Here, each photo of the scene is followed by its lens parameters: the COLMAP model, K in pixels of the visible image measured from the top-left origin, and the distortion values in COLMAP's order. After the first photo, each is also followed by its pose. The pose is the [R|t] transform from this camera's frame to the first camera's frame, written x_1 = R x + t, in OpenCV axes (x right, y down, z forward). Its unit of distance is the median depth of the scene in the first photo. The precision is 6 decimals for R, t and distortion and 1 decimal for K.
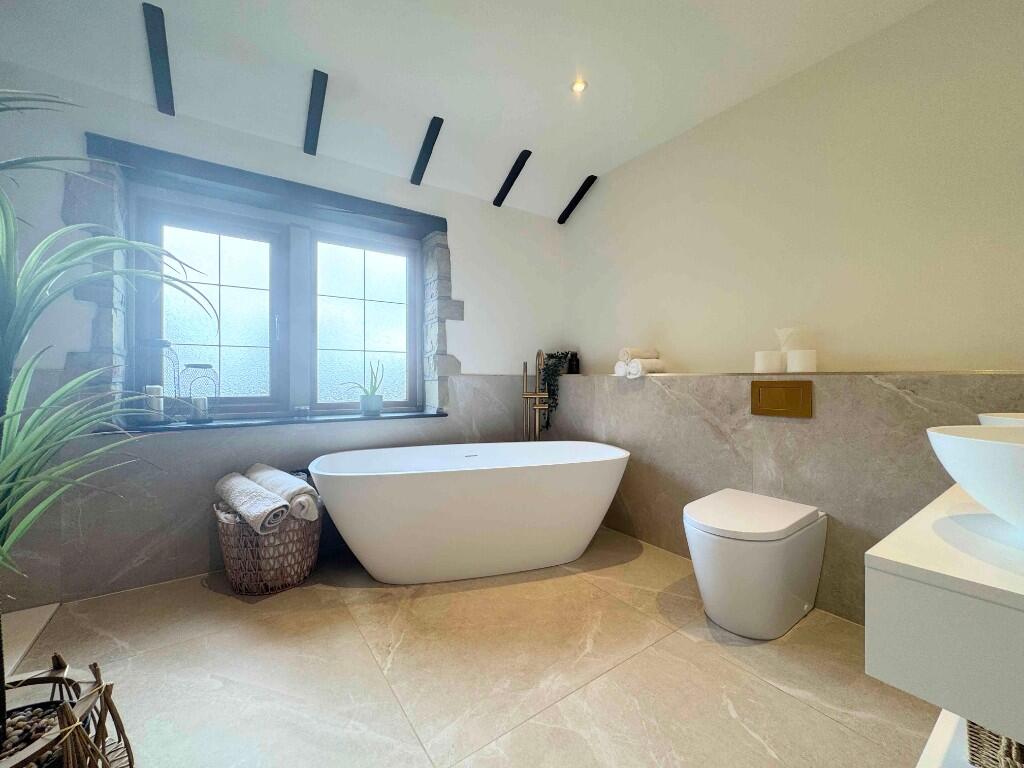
lens RADIAL K [[408.2, 0, 510.5], [0, 408.2, 381.8], [0, 0, 1]] dist [-0.002985, 0.000094]
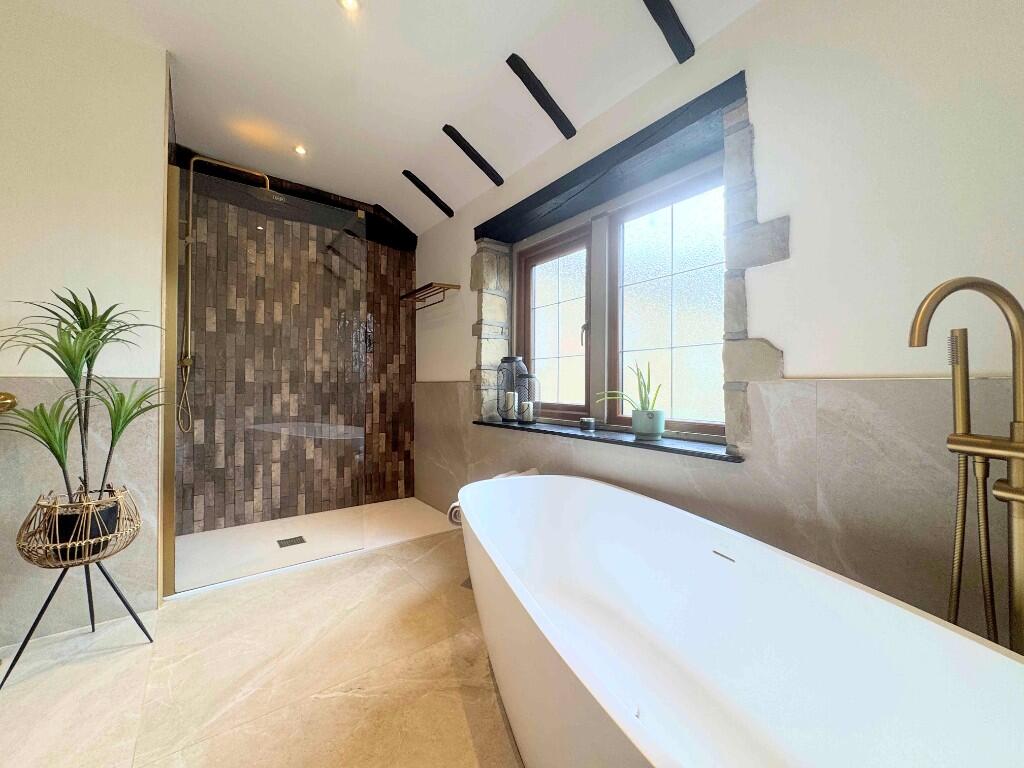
lens RADIAL K [[408.2, 0, 513.2], [0, 408.2, 384.1], [0, 0, 1]] dist [-0.002985, 0.000094]
pose [[0.039590, -0.007069, -0.999191, 0.432976], [-0.007625, 0.999944, -0.007376, -0.007199], [0.999187, 0.007911, 0.039534, 0.925267]]
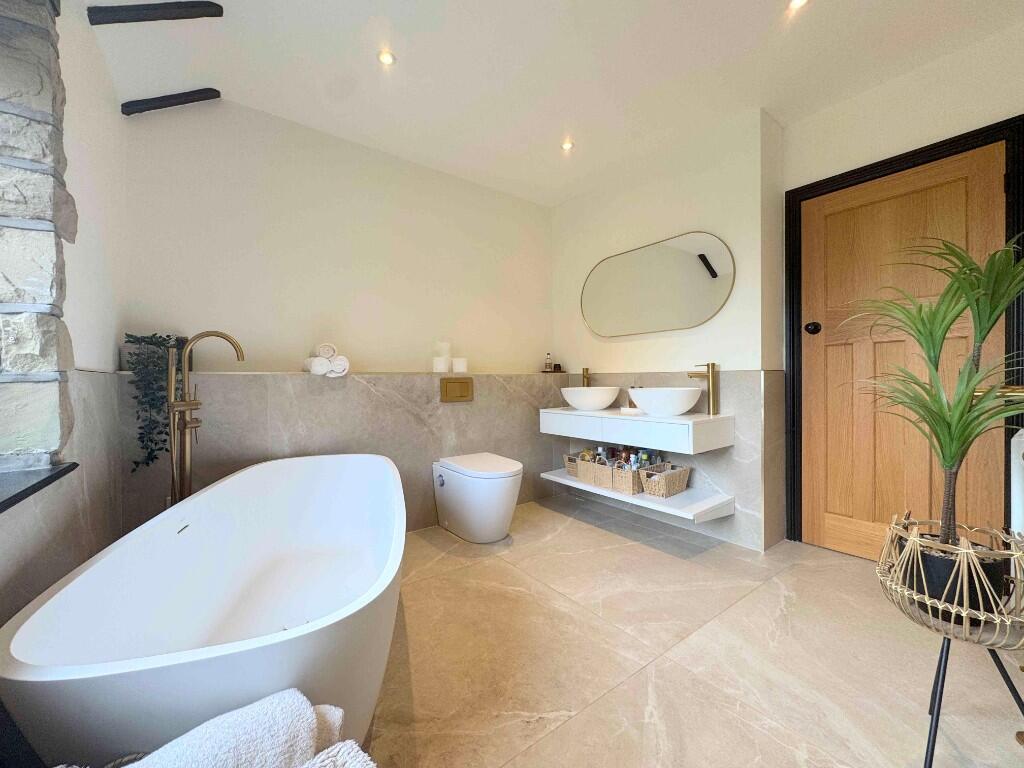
lens RADIAL K [[408.2, 0, 511.0], [0, 408.2, 379.2], [0, 0, 1]] dist [-0.002985, 0.000094]
pose [[-0.021086, -0.007017, 0.999753, -0.761486], [0.013590, 0.999881, 0.007304, -0.005896], [-0.999685, 0.013740, -0.020988, 0.743796]]
